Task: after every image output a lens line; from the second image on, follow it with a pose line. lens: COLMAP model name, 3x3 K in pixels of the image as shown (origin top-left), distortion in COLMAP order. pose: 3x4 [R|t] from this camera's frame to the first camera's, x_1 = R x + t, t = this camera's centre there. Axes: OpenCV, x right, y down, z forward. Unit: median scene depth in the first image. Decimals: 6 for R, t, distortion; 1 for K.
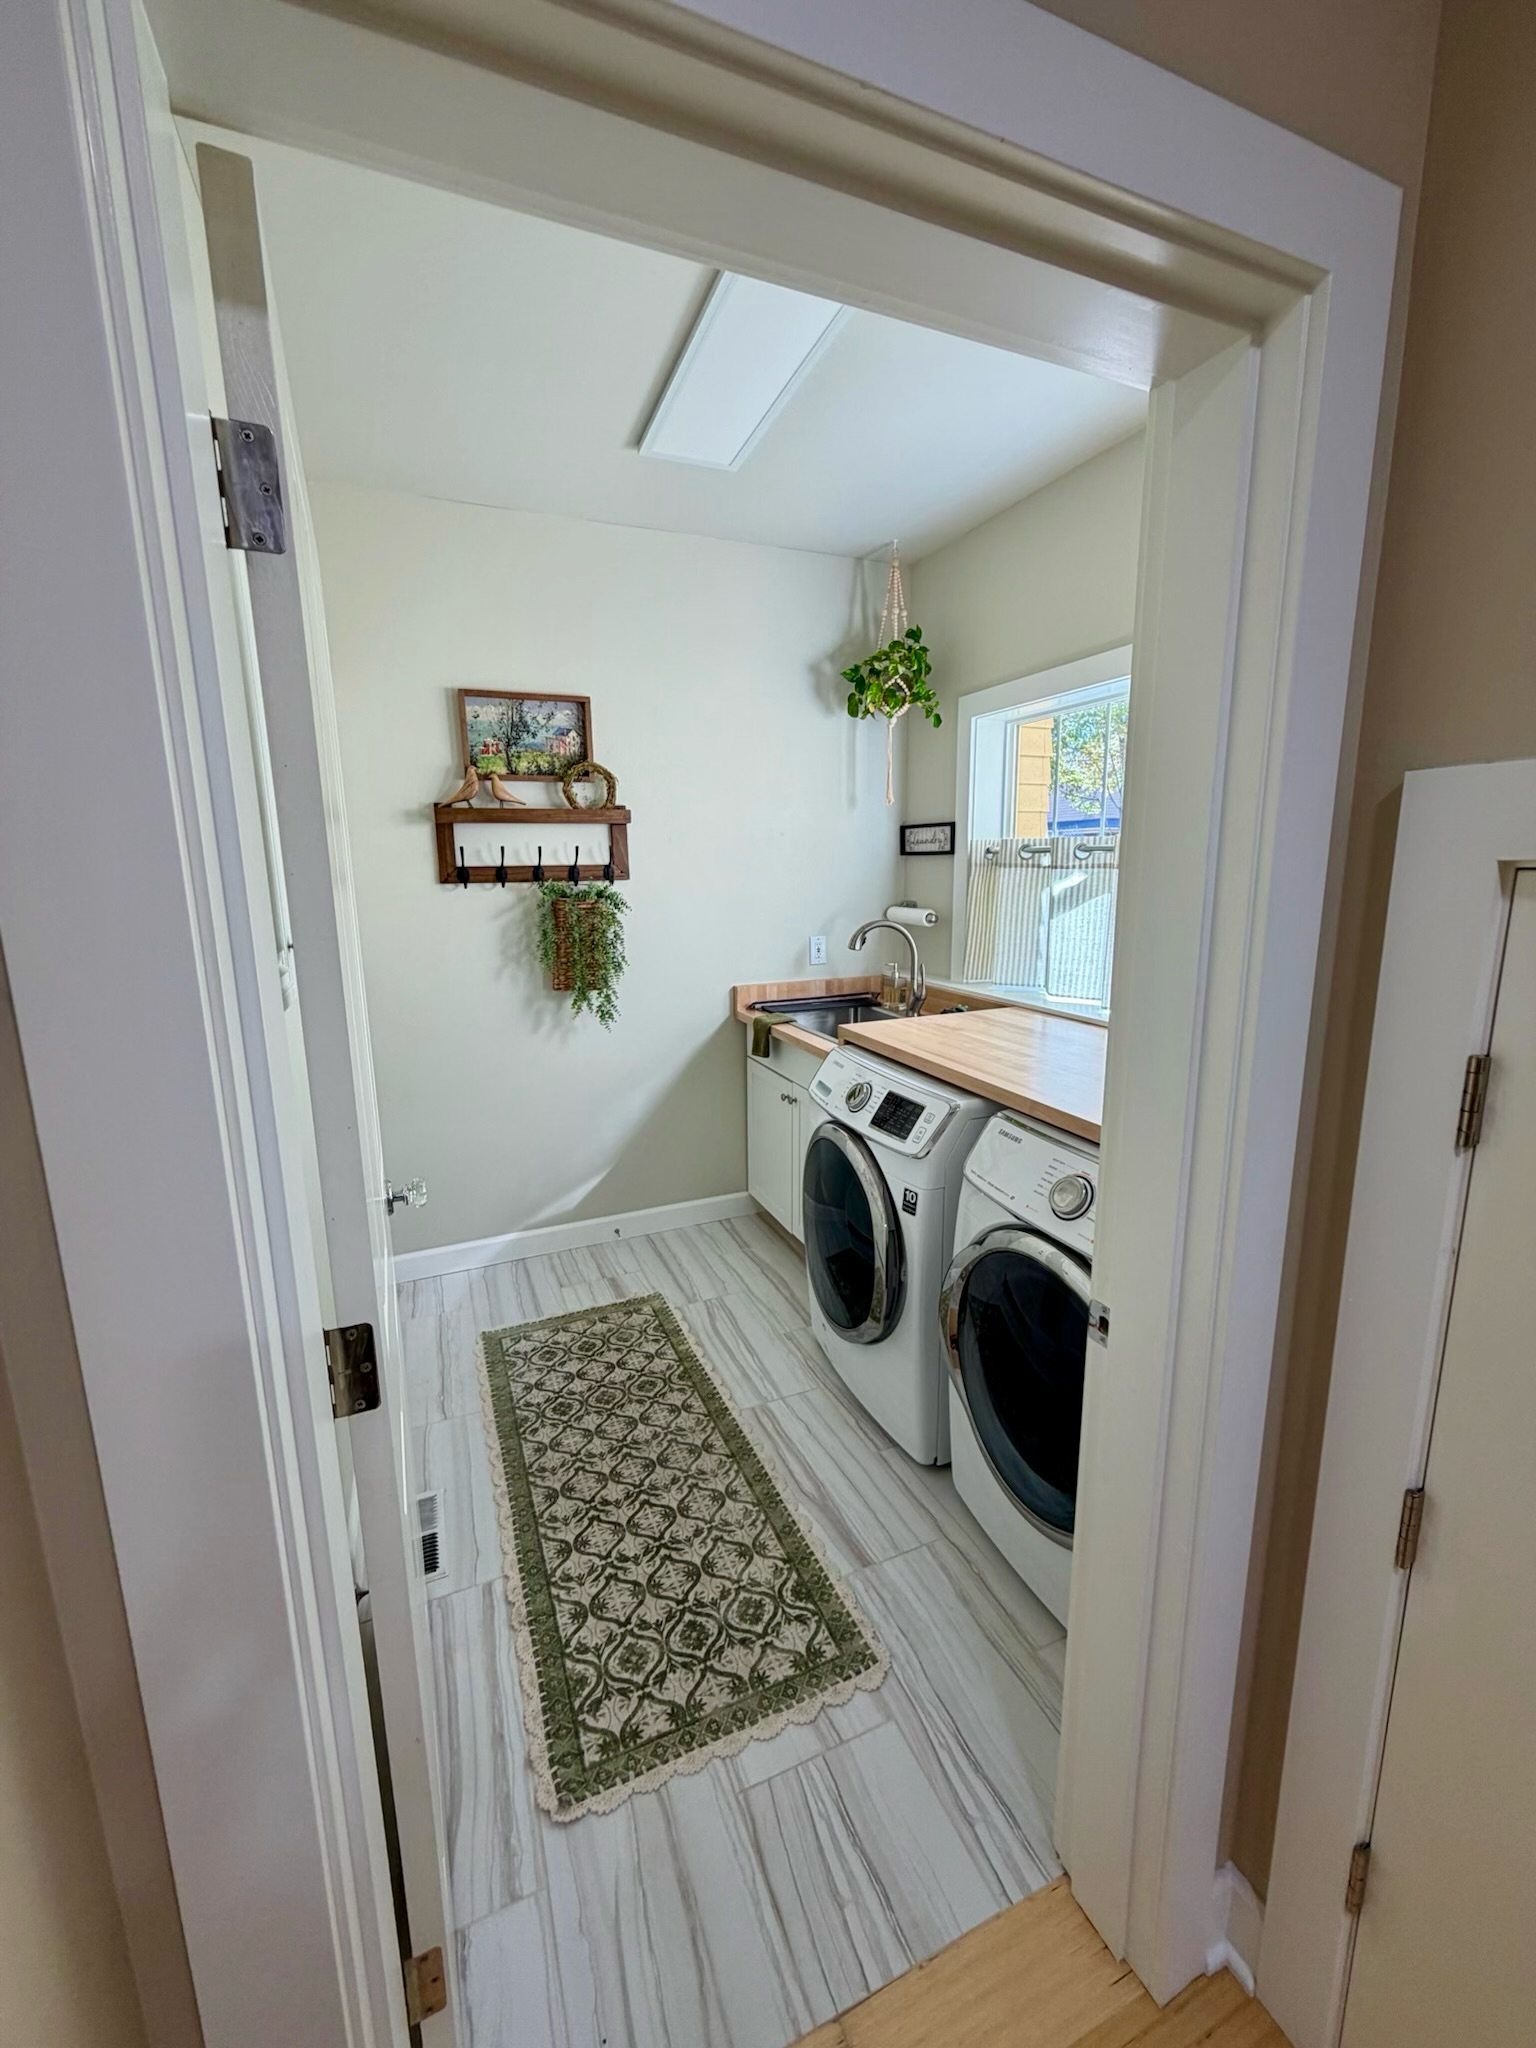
lens RADIAL K [[814.6, 0, 768.0], [0, 814.6, 1024.0], [0, 0, 1]] dist [0.000487, -0.000457]
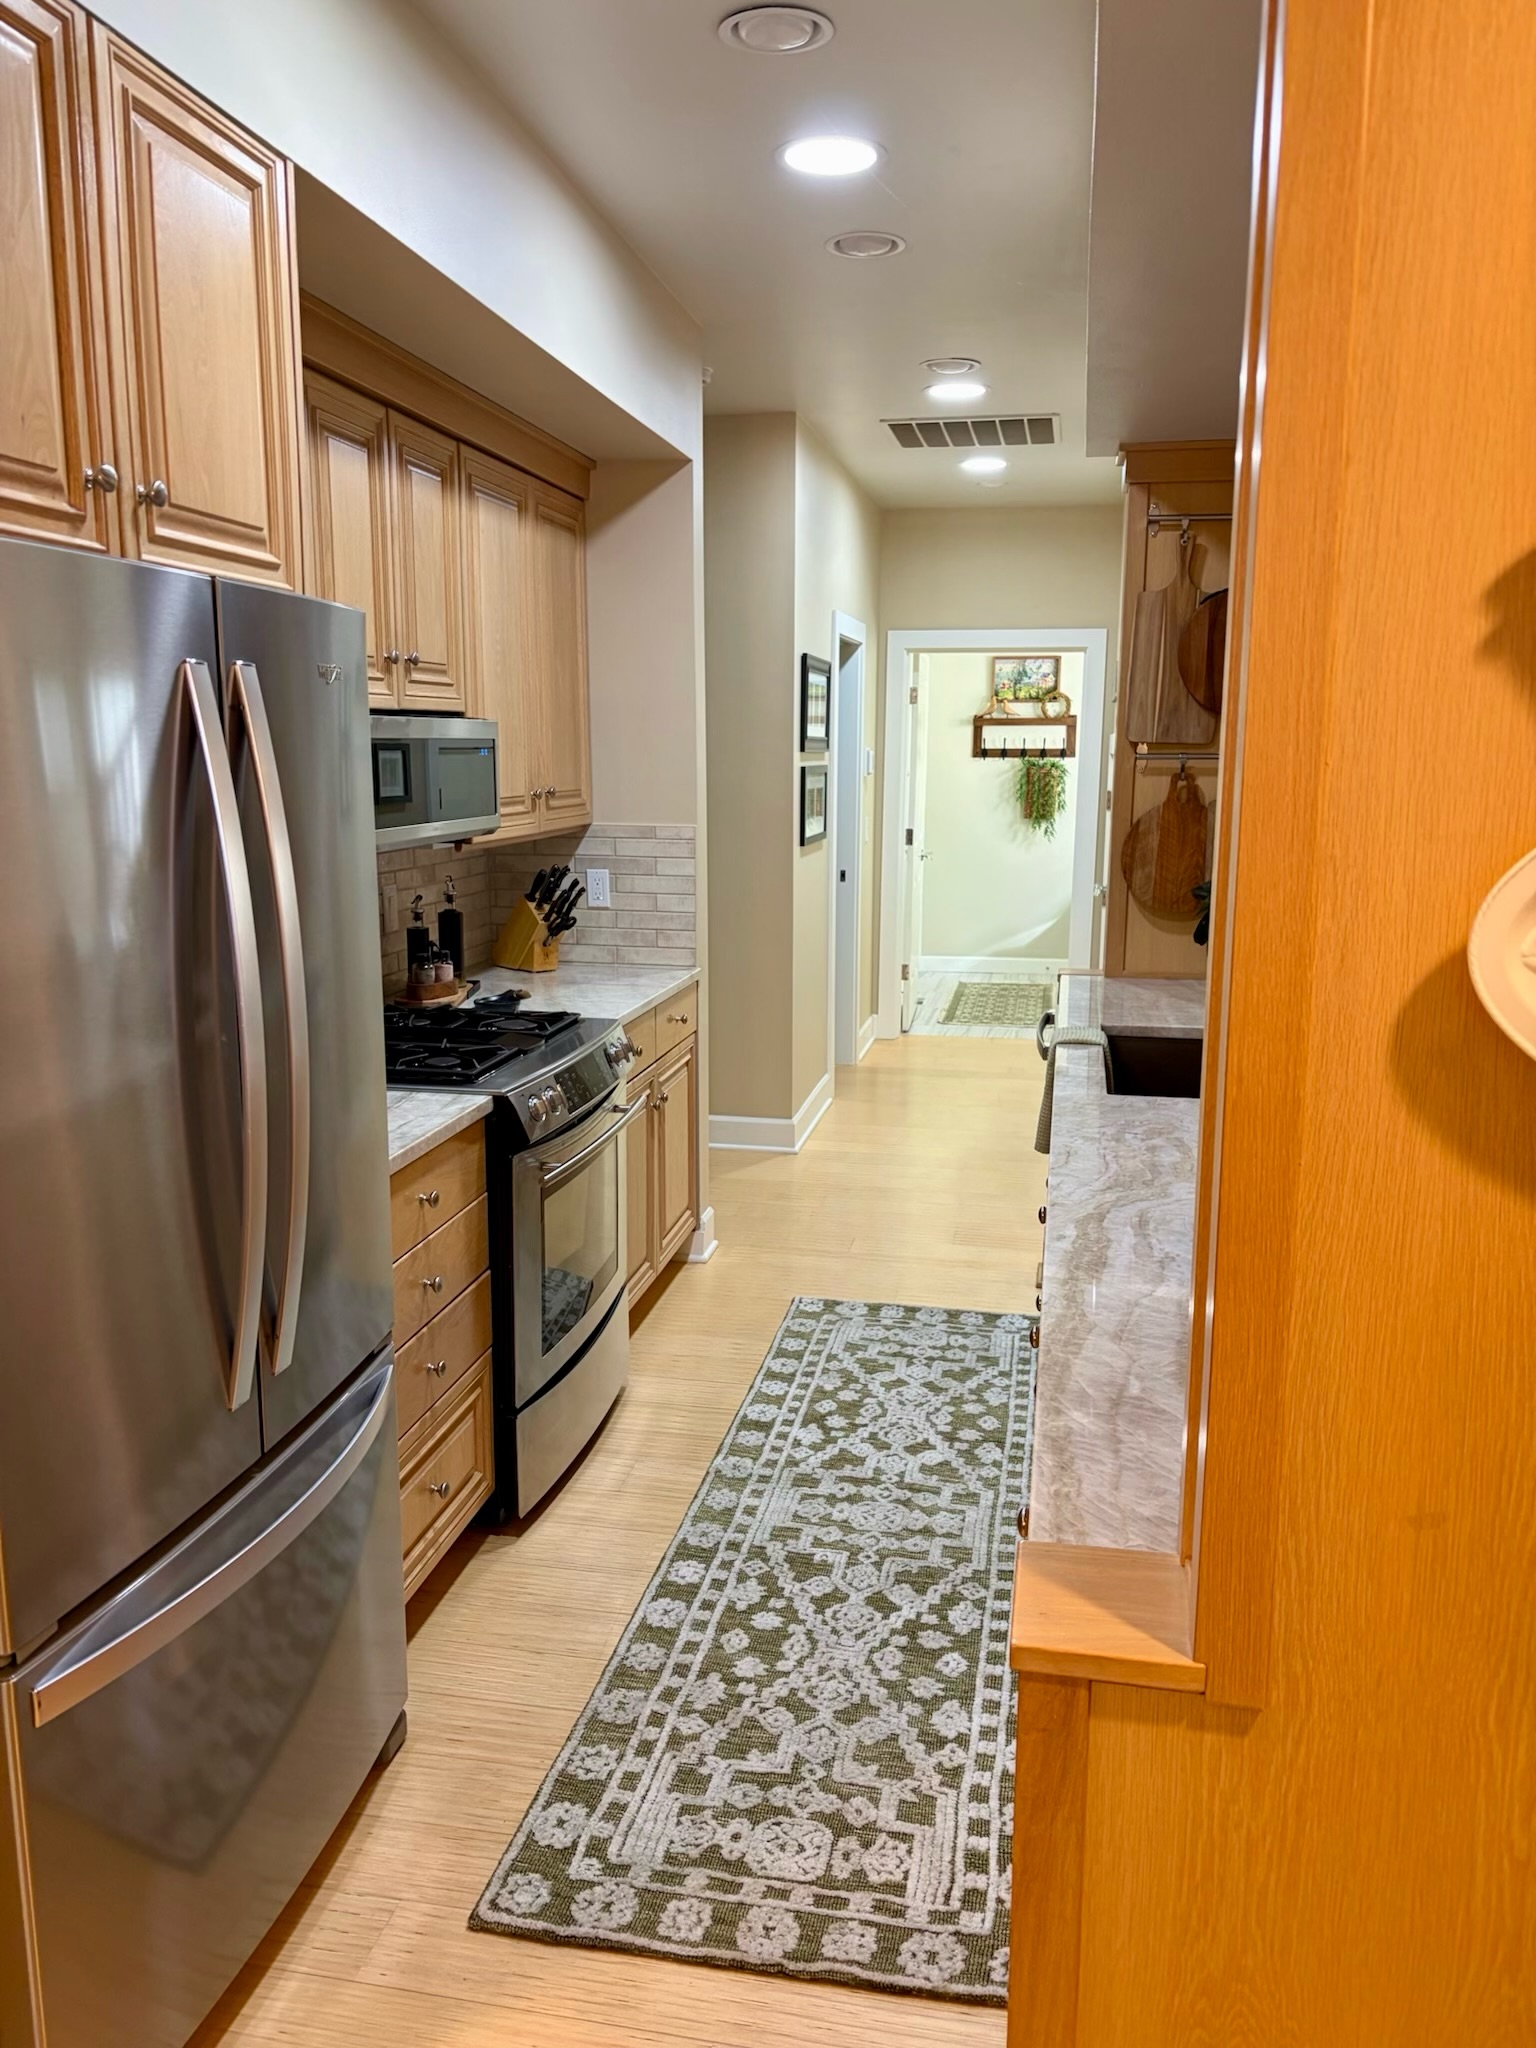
lens RADIAL K [[1536.5, 0, 768.0], [0, 1536.5, 1024.0], [0, 0, 1]] dist [0.048548, -0.054326]
pose [[0.827582, 0.118027, -0.548797, 1.209874], [-0.125993, 0.991758, 0.023297, 0.408772], [0.547023, 0.049864, 0.835631, -2.164083]]
